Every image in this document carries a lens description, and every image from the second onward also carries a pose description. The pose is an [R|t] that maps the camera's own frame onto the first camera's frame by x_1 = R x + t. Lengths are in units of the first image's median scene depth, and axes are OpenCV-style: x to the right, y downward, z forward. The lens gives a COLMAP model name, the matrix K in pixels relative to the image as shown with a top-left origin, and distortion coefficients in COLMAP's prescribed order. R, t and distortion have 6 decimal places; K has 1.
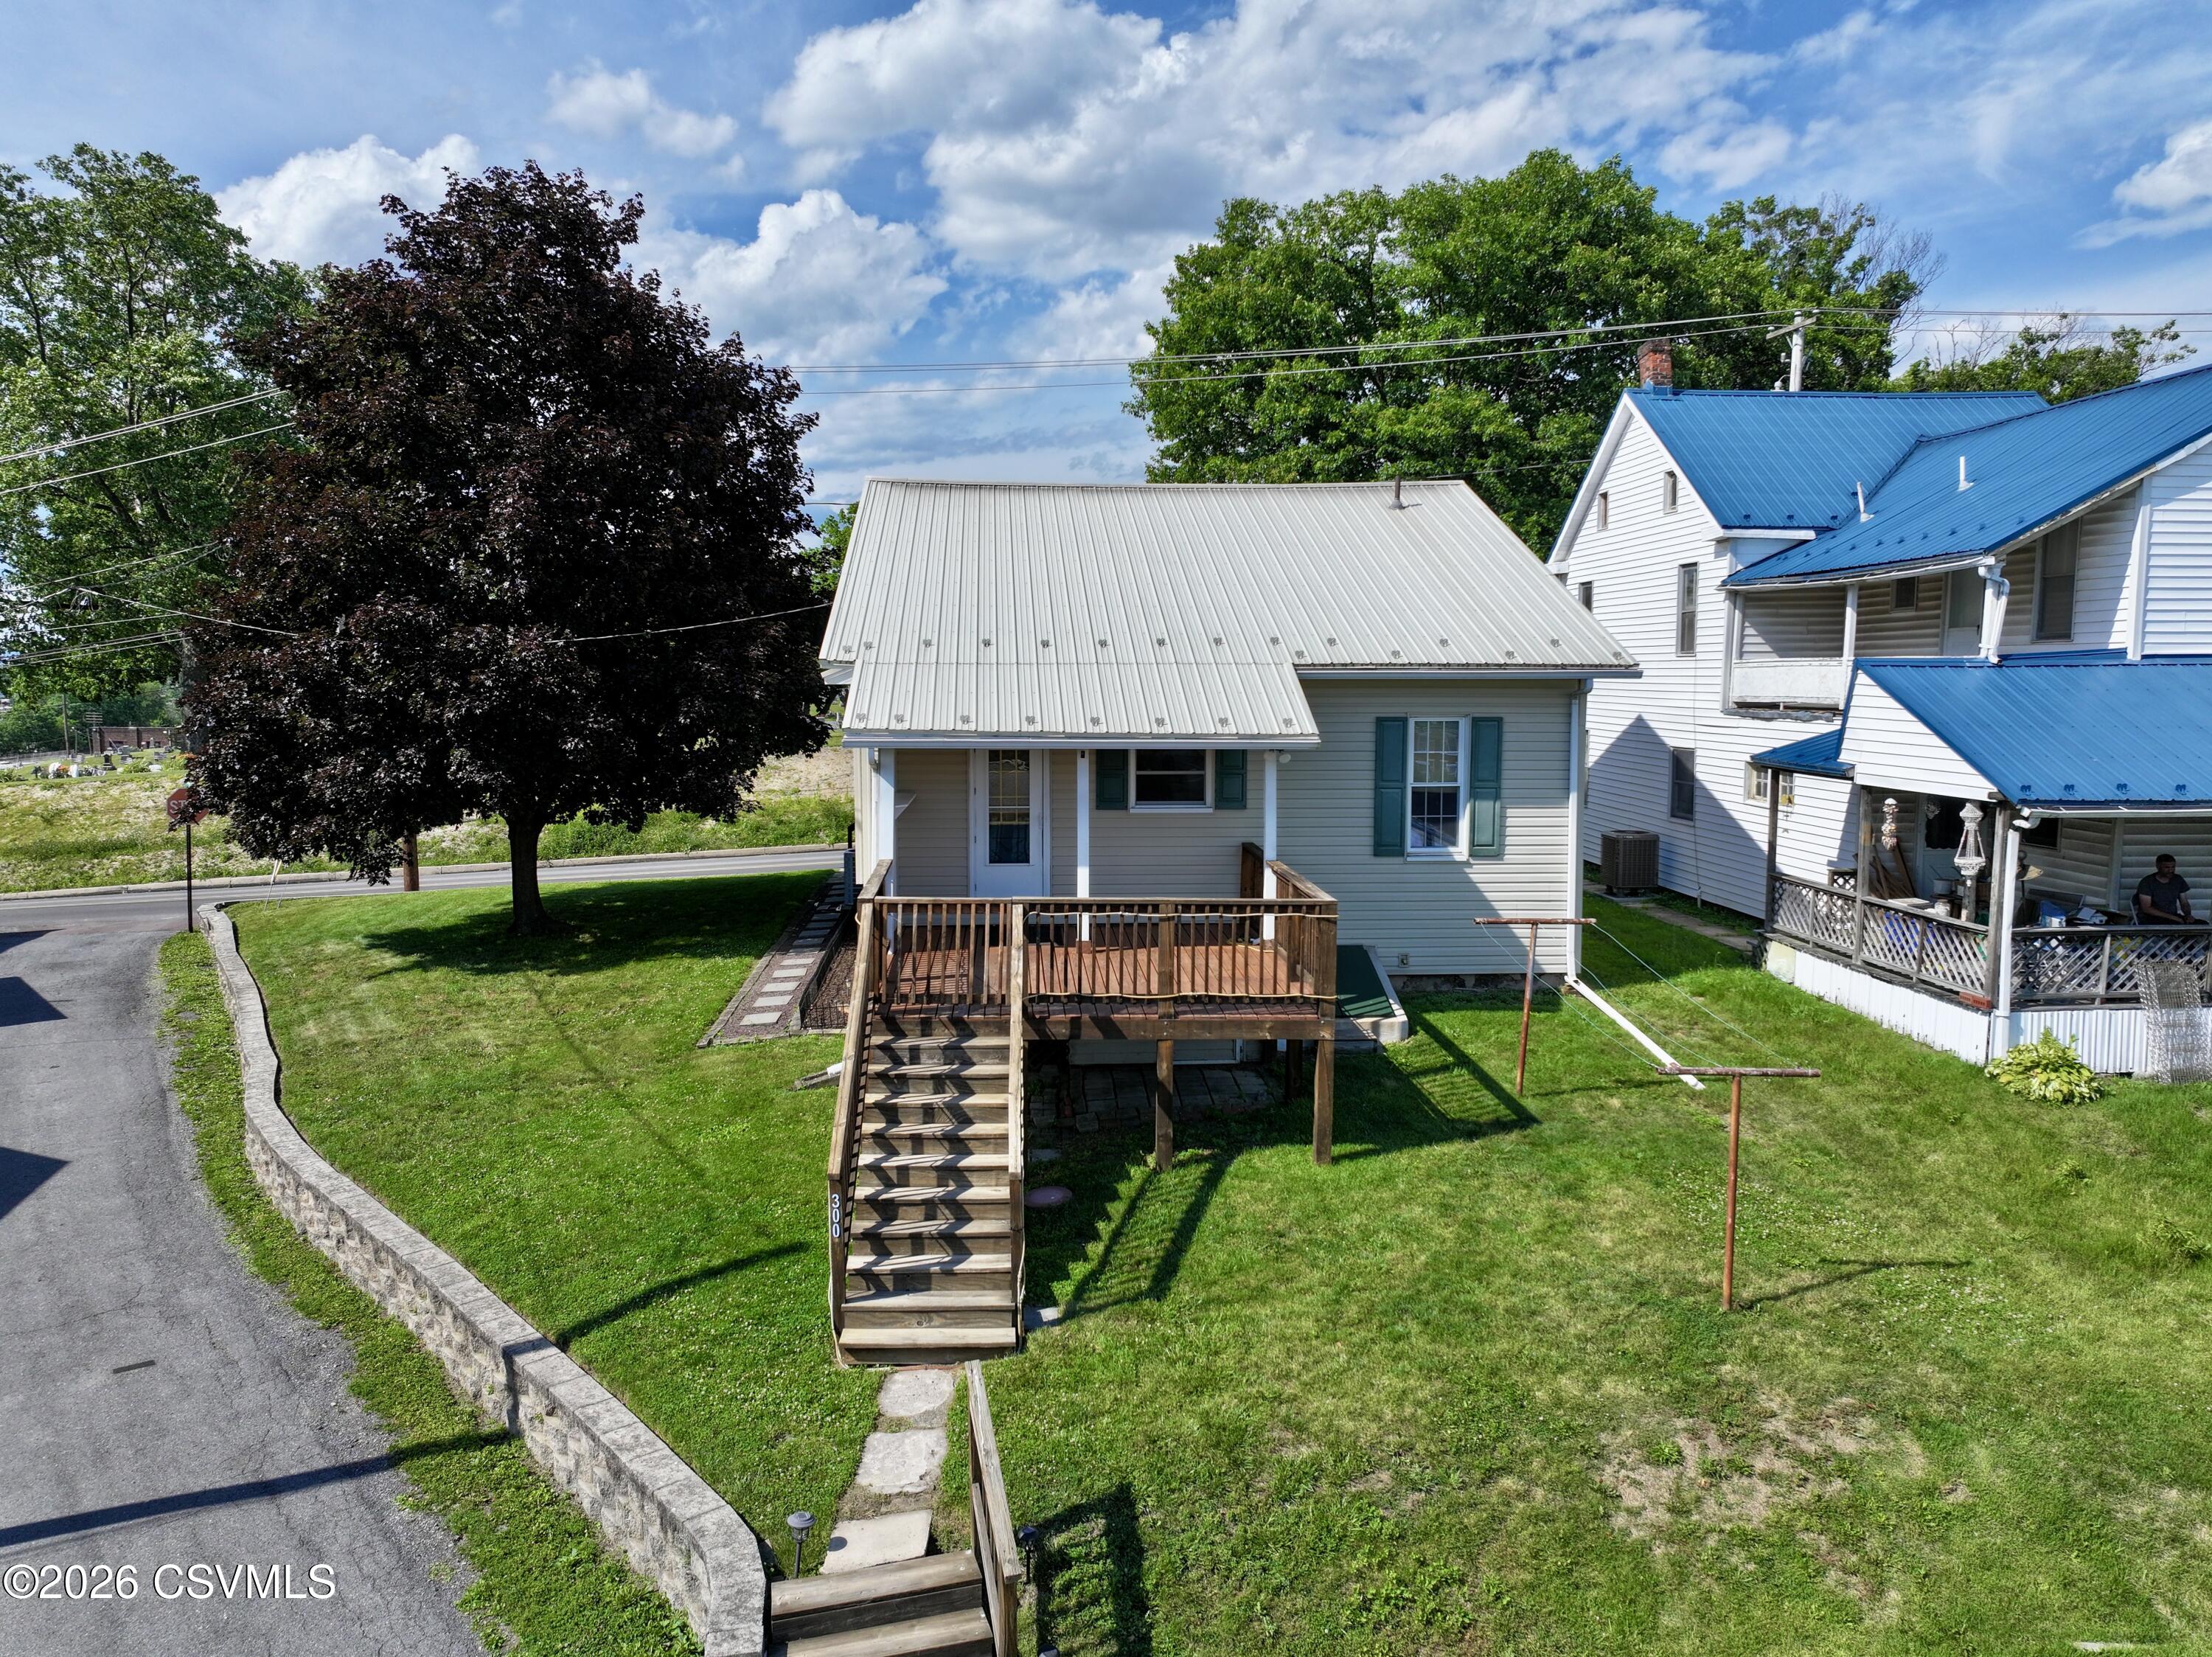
lens RADIAL K [[1587.4, 0, 1101.0], [0, 1587.4, 826.9], [0, 0, 1]] dist [0.015278, 0.004469]
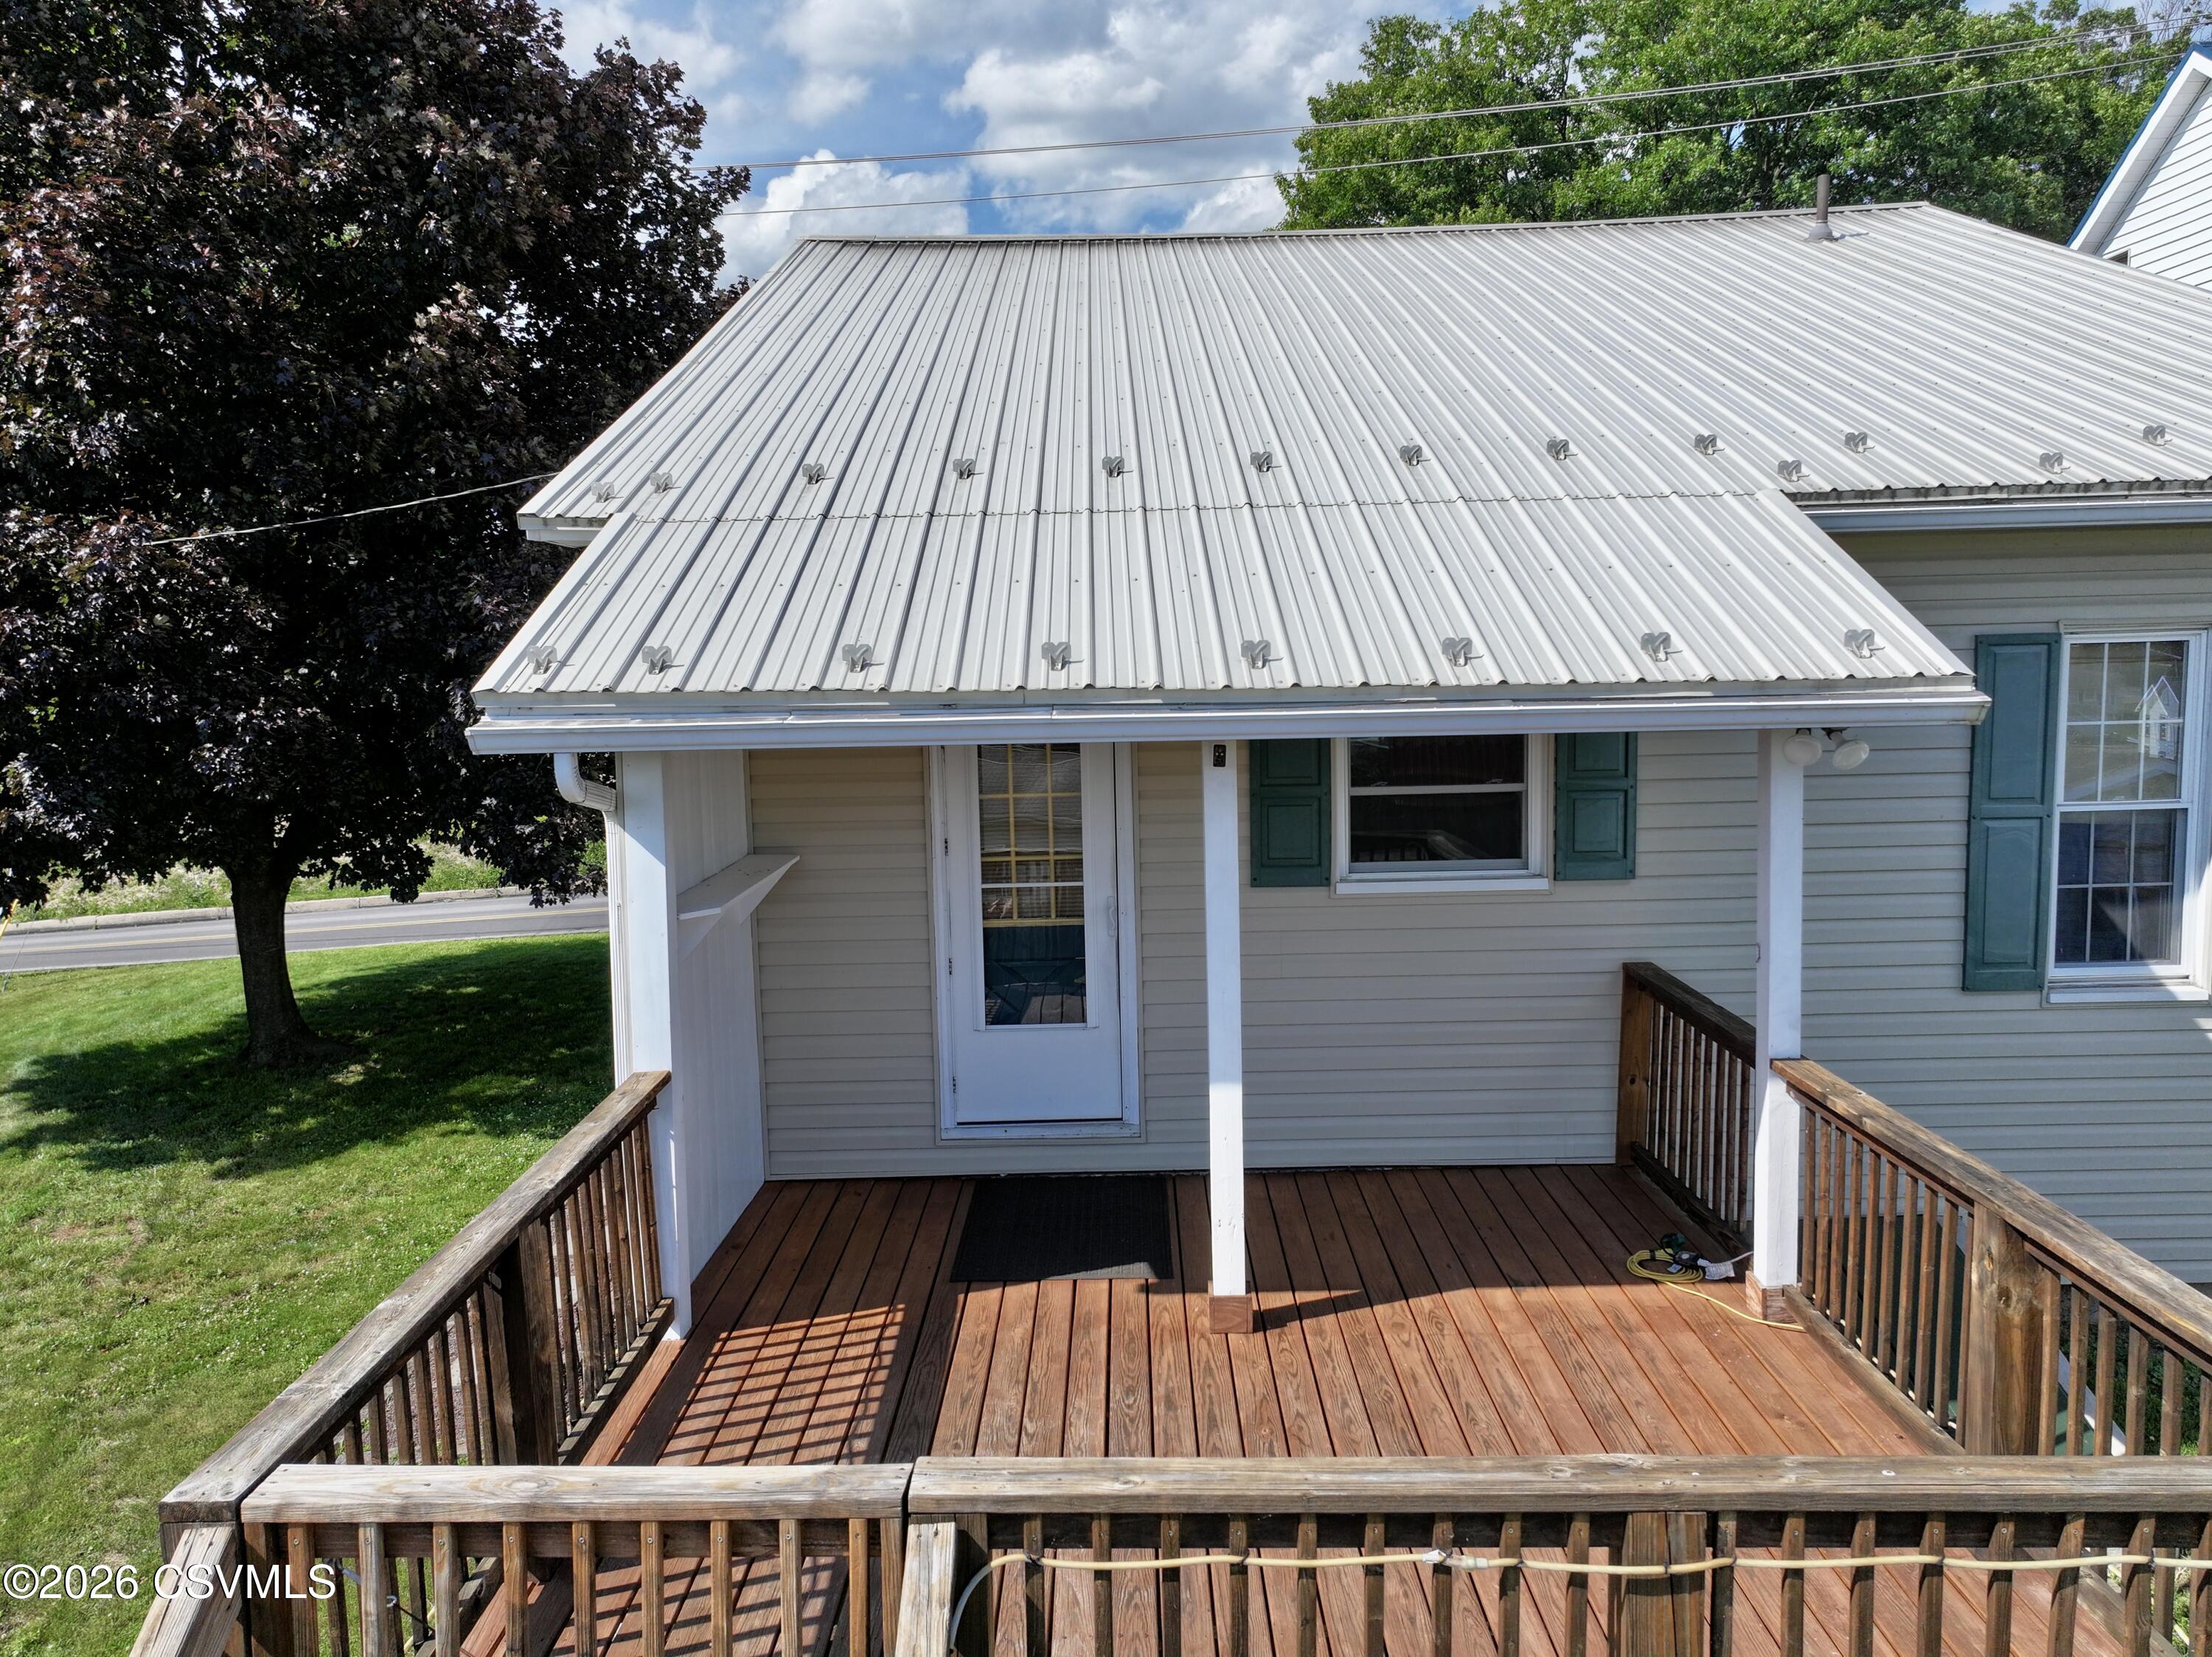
lens RADIAL K [[1587.4, 0, 1114.0], [0, 1587.4, 837.7], [0, 0, 1]] dist [0.015278, 0.004469]
pose [[0.997562, -0.017624, -0.067520, -0.010190], [0.019272, 0.999530, 0.023828, -0.033147], [0.067068, -0.025071, 0.997433, 0.598235]]
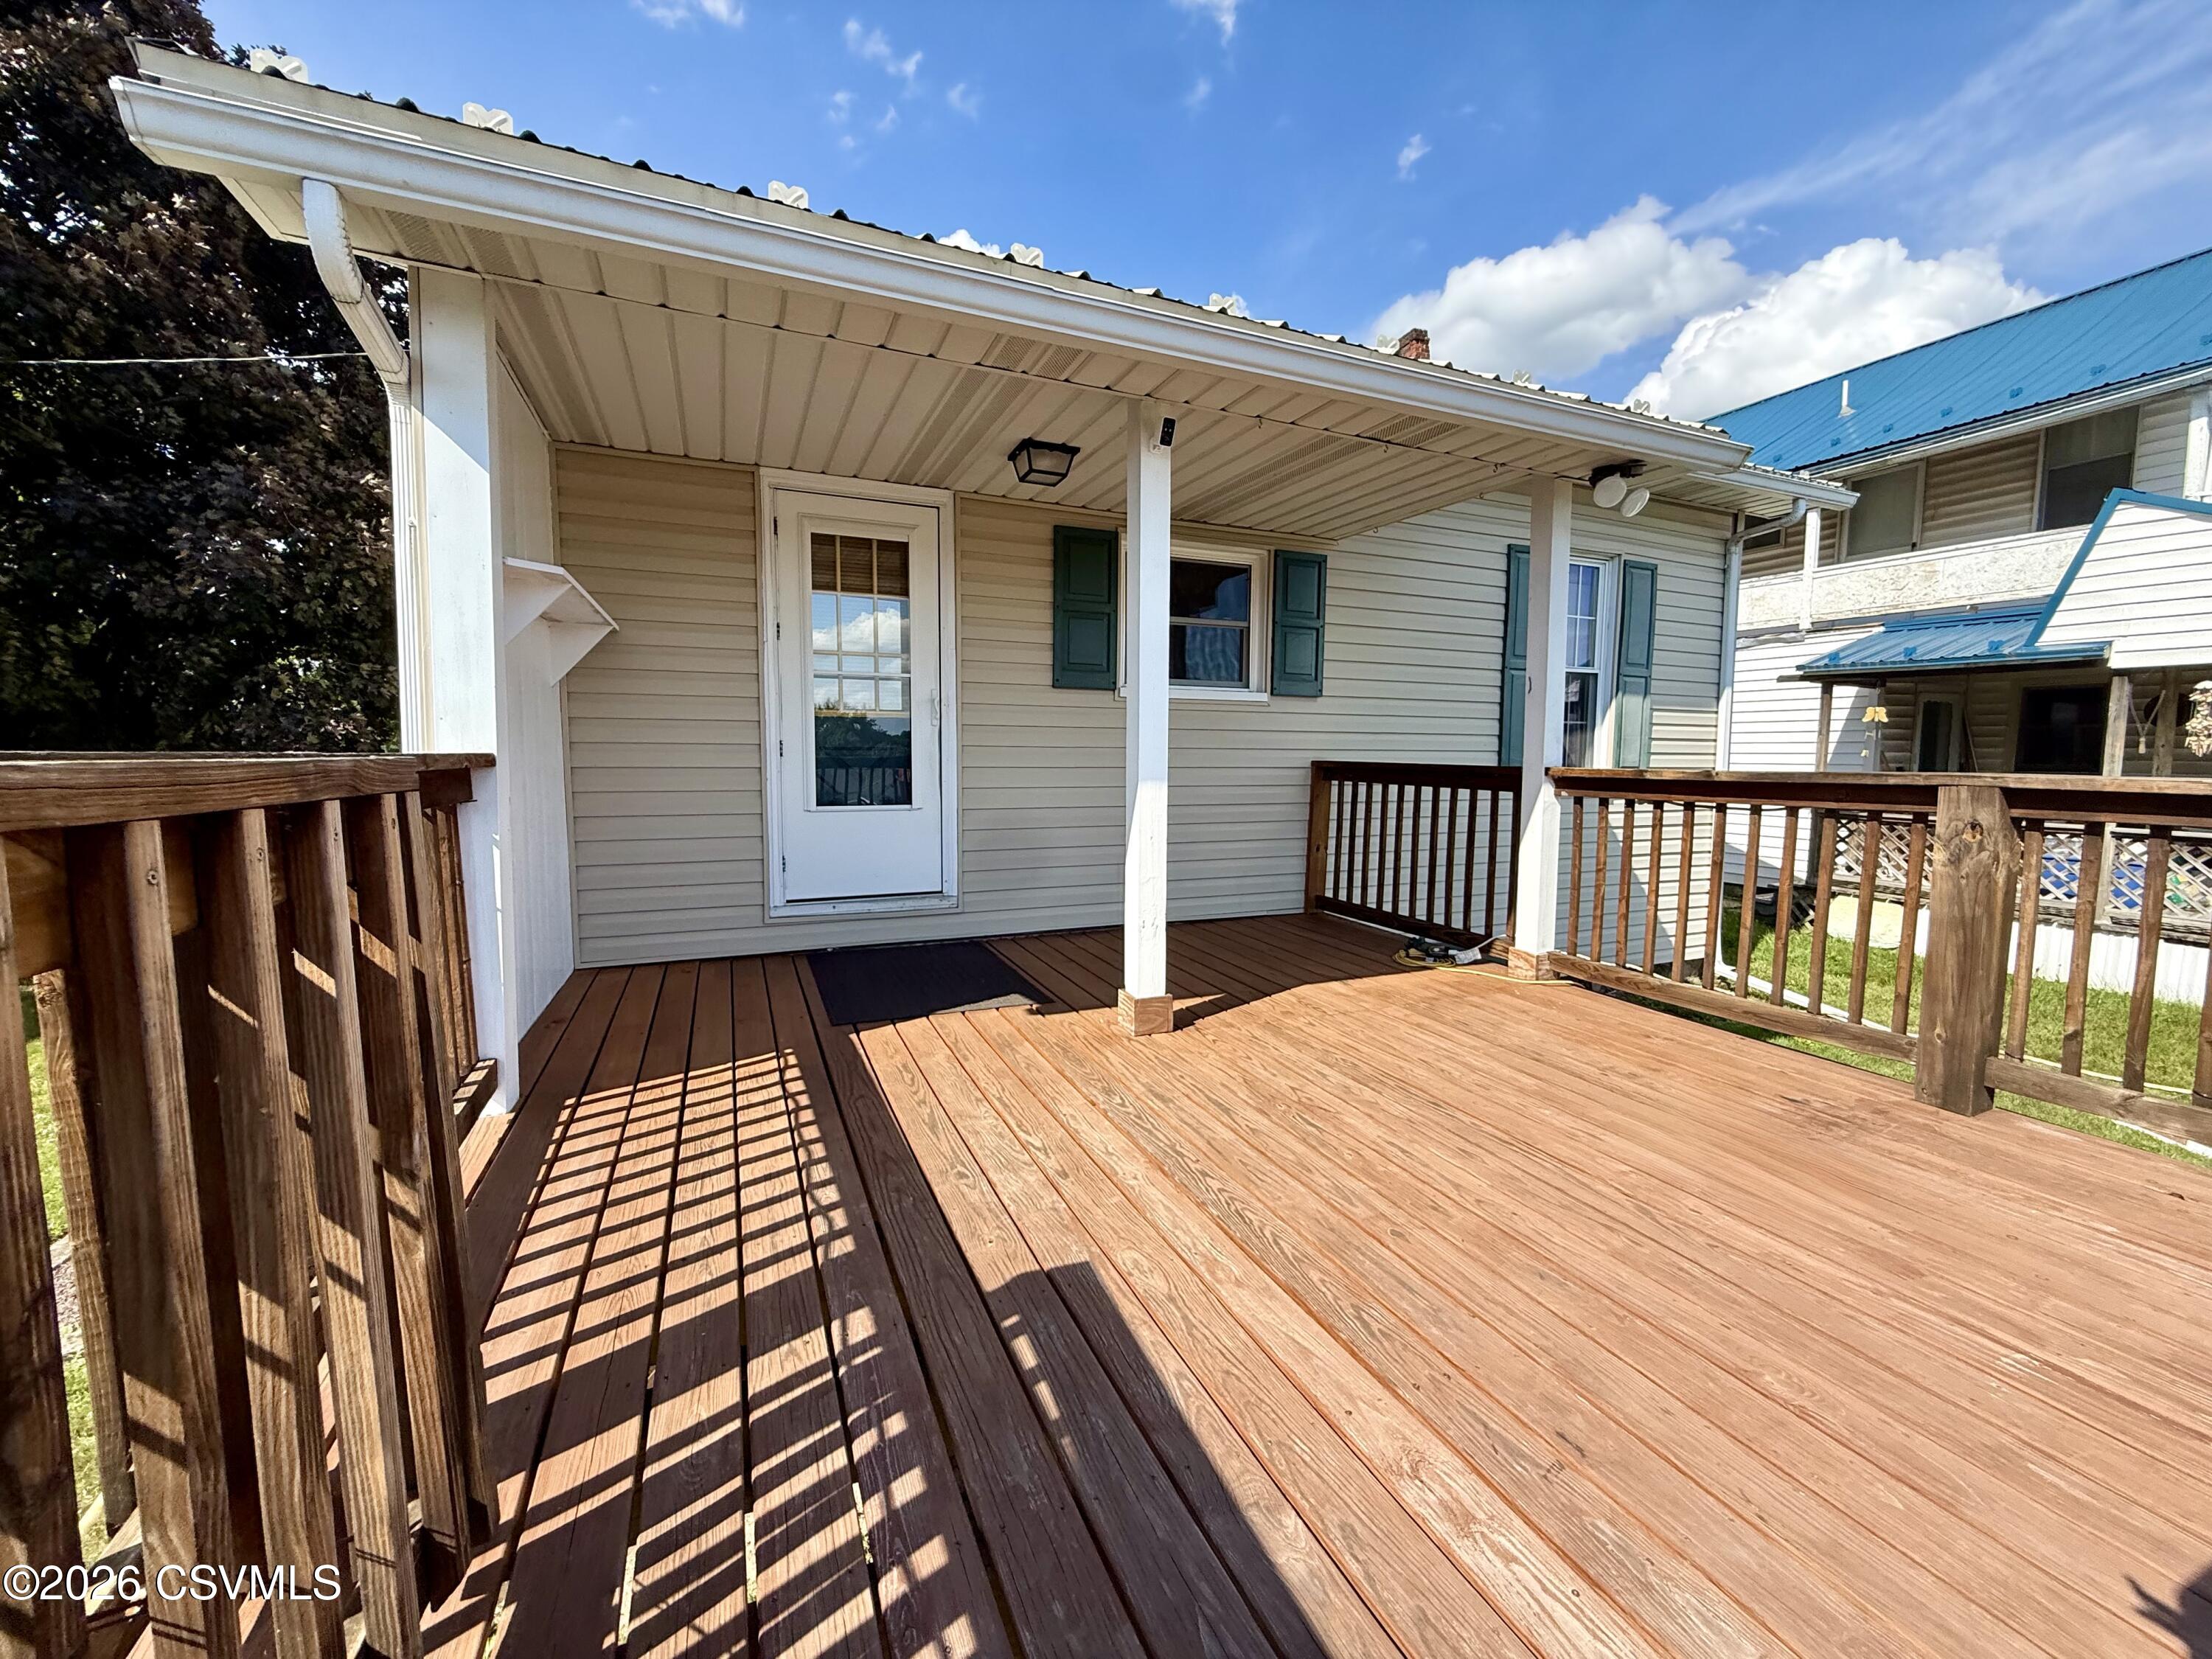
lens RADIAL K [[882.2, 0, 1103.8], [0, 882.2, 824.9], [0, 0, 1]] dist [-0.000948, 0.000337]
pose [[0.943631, -0.024210, 0.330113, -0.075428], [0.025253, 0.999680, 0.001129, 0.029398], [-0.330035, 0.007271, 0.943941, 0.745382]]
